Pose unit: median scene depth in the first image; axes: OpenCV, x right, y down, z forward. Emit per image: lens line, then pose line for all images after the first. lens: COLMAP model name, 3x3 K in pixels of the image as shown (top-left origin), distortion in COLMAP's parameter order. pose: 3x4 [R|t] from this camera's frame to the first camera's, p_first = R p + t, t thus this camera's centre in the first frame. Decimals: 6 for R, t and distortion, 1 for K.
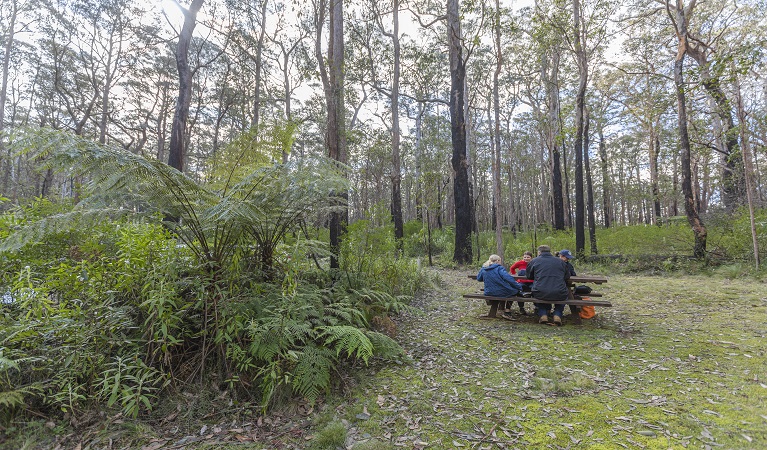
lens RADIAL K [[351.4, 0, 380.1], [0, 351.4, 215.8], [0, 0, 1]] dist [0.001100, -0.000190]
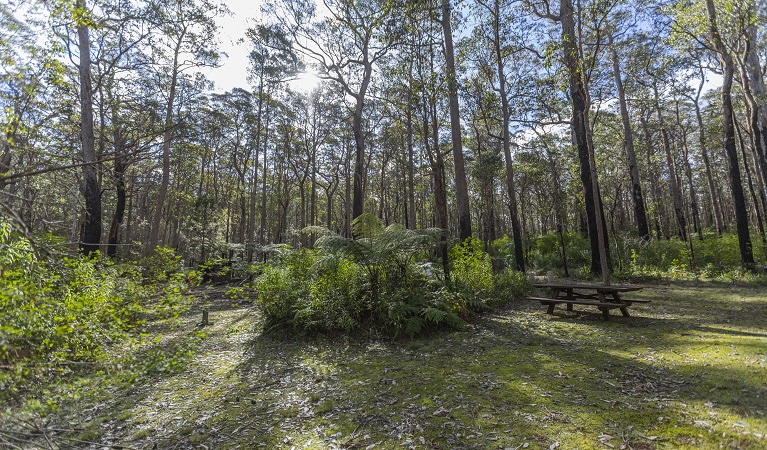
lens RADIAL K [[348.0, 0, 378.5], [0, 348.0, 211.3], [0, 0, 1]] dist [0.001434, -0.000256]
pose [[0.884977, -0.085028, -0.457805, 0.098259], [0.068261, 0.996254, -0.053080, -0.026895], [0.460603, 0.015725, 0.887467, -0.154444]]
